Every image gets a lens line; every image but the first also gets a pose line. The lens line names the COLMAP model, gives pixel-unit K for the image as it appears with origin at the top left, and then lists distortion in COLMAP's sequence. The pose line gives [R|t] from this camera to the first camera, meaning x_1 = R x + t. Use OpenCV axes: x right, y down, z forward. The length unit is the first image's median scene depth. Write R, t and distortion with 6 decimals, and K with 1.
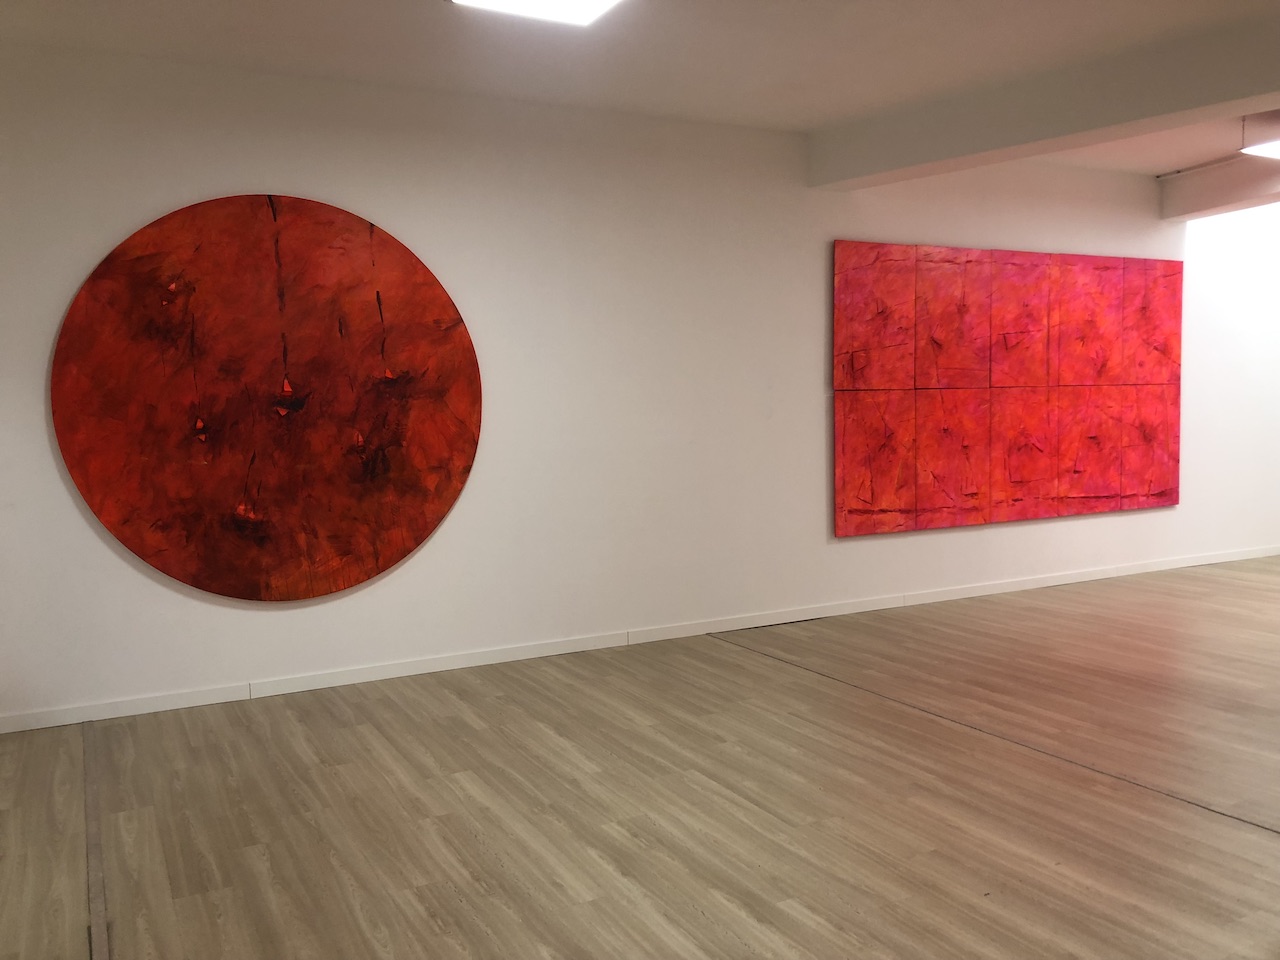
lens RADIAL K [[1045.3, 0, 650.3], [0, 1045.3, 480.4], [0, 0, 1]] dist [0.042252, -0.054465]
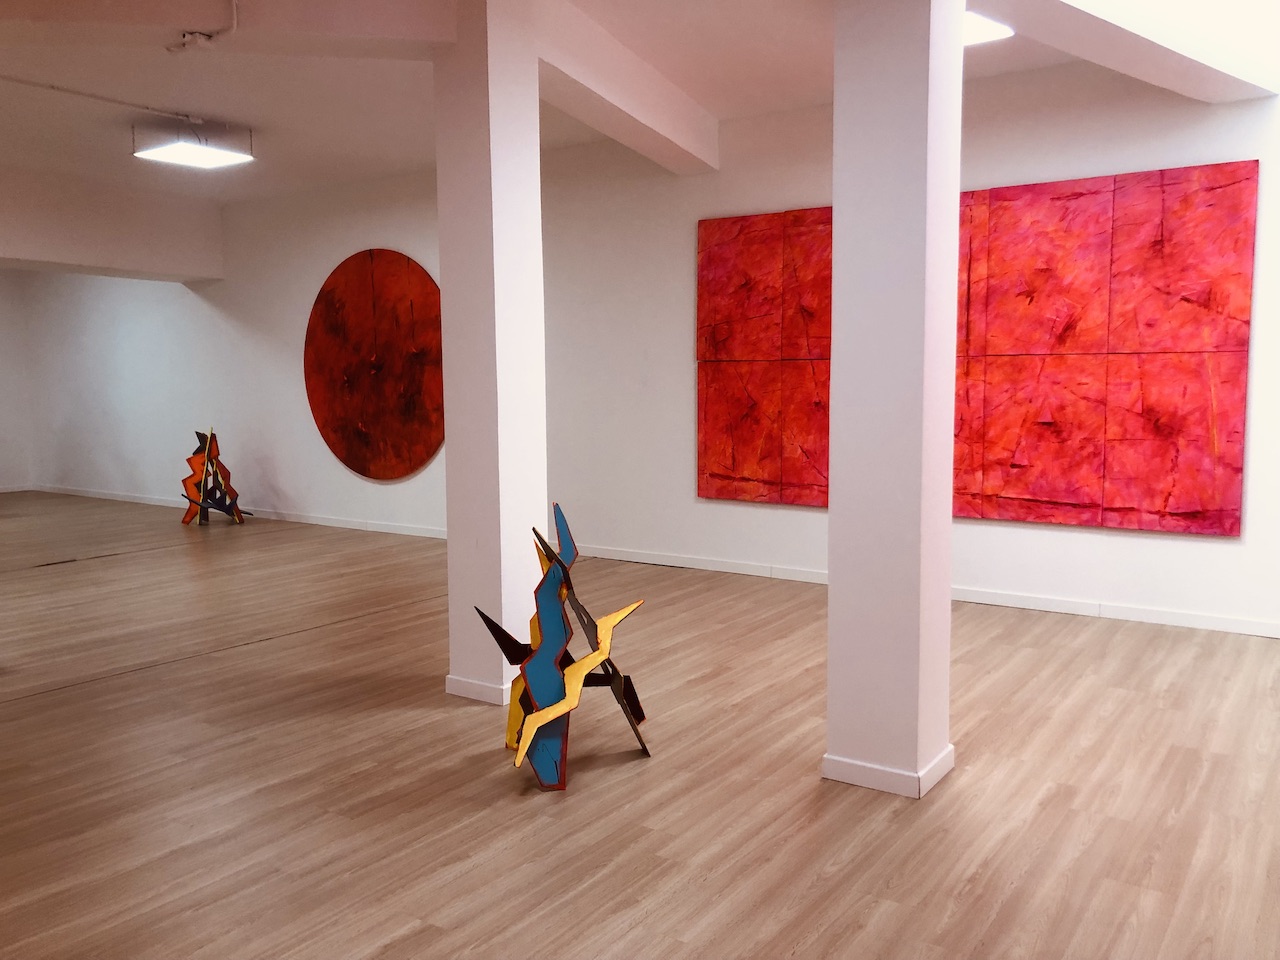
lens RADIAL K [[1045.3, 0, 650.3], [0, 1045.3, 480.4], [0, 0, 1]] dist [0.042252, -0.054465]
pose [[0.462854, 0.107199, -0.879929, 1.106134], [-0.070158, 0.993977, 0.084189, -0.050365], [0.883654, 0.022766, 0.467587, 0.451187]]
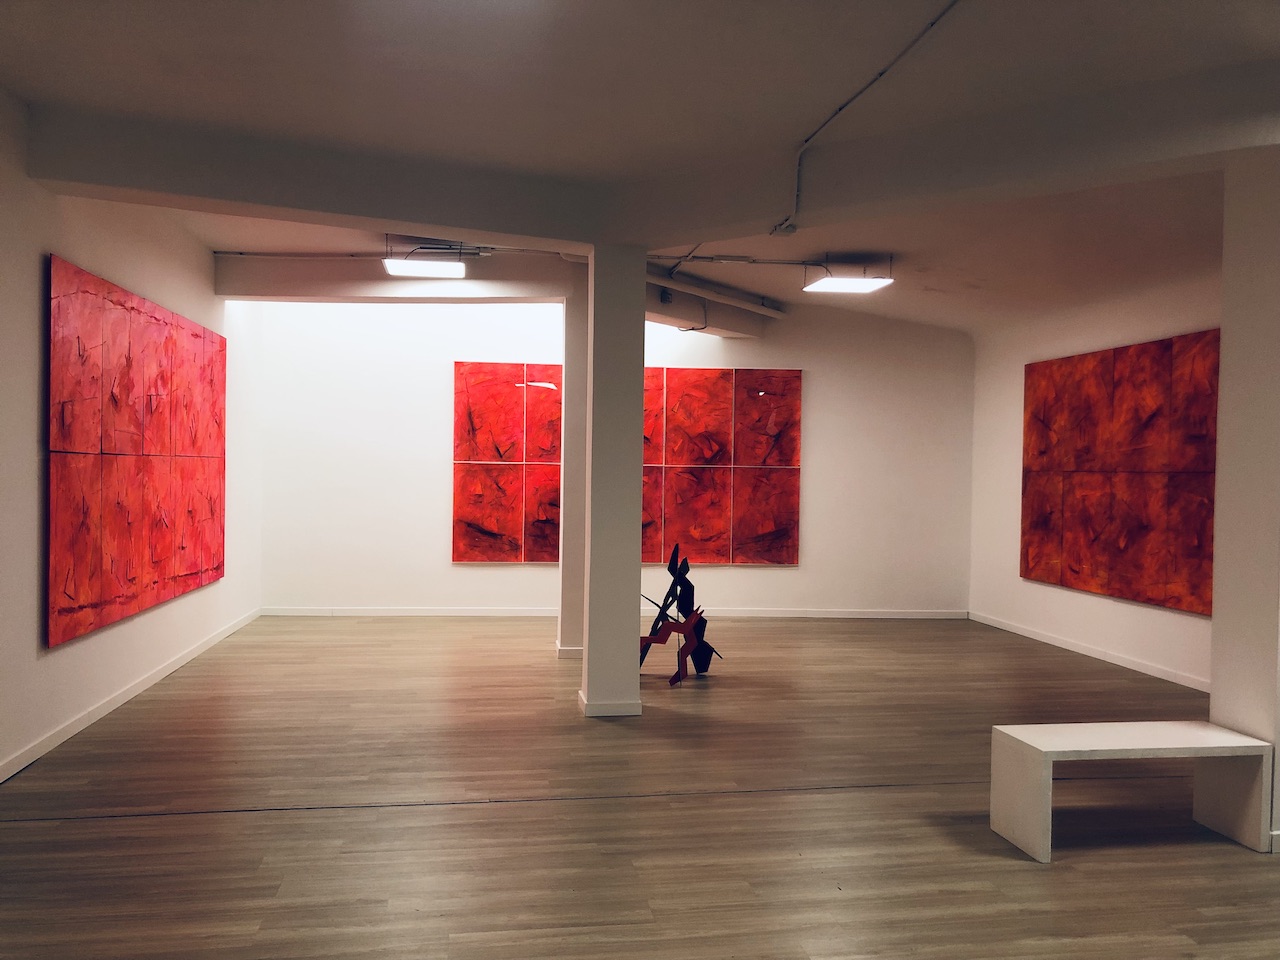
lens RADIAL K [[1045.3, 0, 650.3], [0, 1045.3, 480.4], [0, 0, 1]] dist [0.042252, -0.054465]
pose [[0.322647, 0.019184, 0.946325, -0.398480], [0.044614, 0.998375, -0.035450, -0.019310], [-0.945467, 0.053657, 0.321267, 0.346722]]
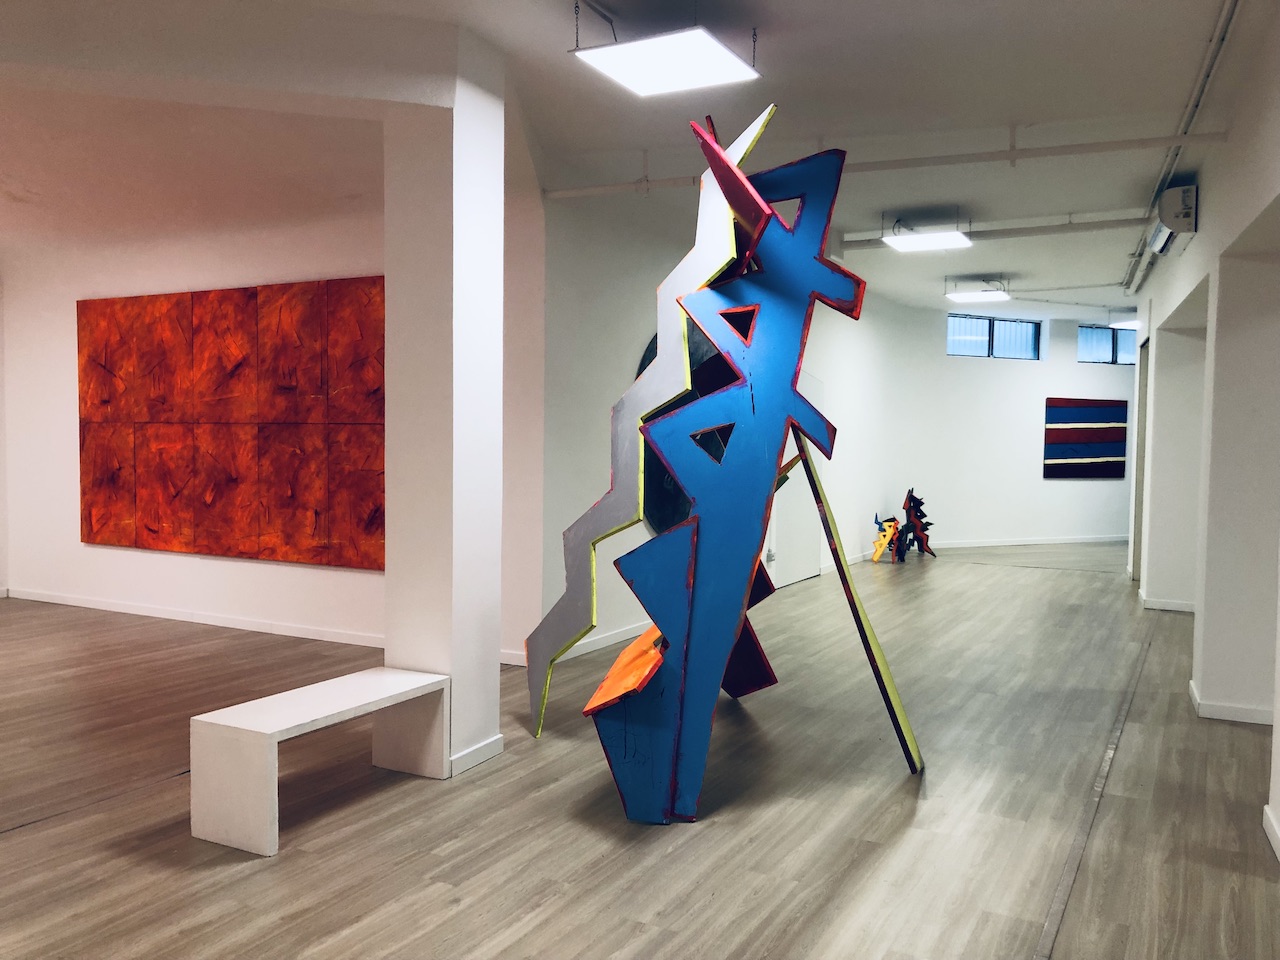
lens RADIAL K [[1045.3, 0, 650.3], [0, 1045.3, 480.4], [0, 0, 1]] dist [0.042252, -0.054465]
pose [[-0.543777, -0.016178, 0.839074, -0.311614], [0.062659, 0.996241, 0.059816, -0.023575], [-0.836888, 0.085102, -0.540719, 0.445538]]
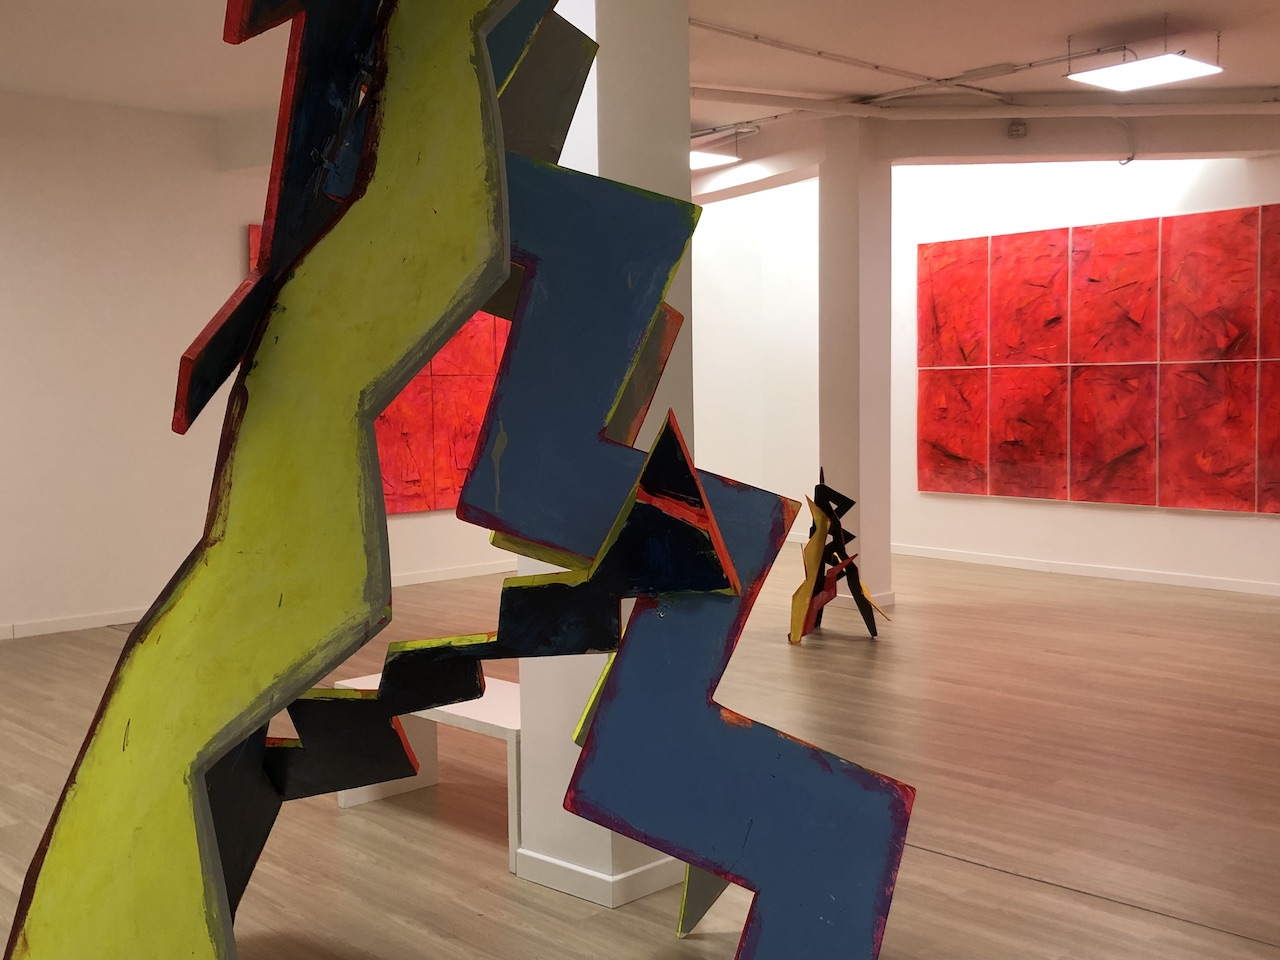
lens RADIAL K [[1373.2, 0, 640.0], [0, 1373.2, 480.0], [0, 0, 1]] dist [0.052835, -0.012548]
pose [[0.964668, -0.008746, 0.263325, 0.181448], [0.010484, 0.999932, -0.005193, 0.022743], [-0.263261, 0.007770, 0.964693, -0.354886]]
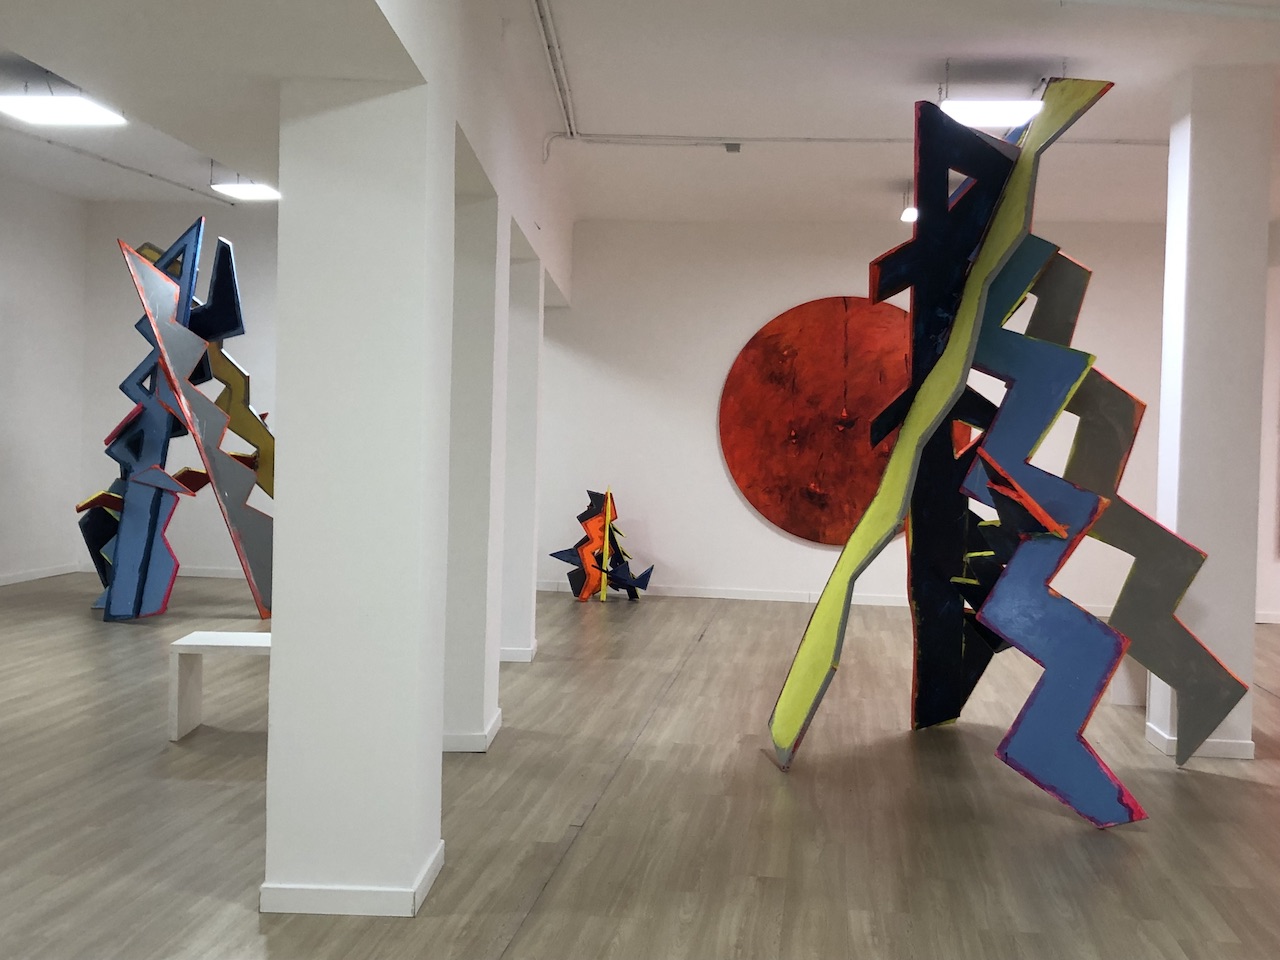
lens RADIAL K [[1563.4, 0, 640.0], [0, 1563.4, 480.0], [0, 0, 1]] dist [0.176635, -0.641189]
pose [[0.811471, 0.067090, -0.580529, 0.623166], [-0.088428, 0.996046, -0.008497, 0.047995], [0.577663, 0.058230, 0.814196, -0.883884]]
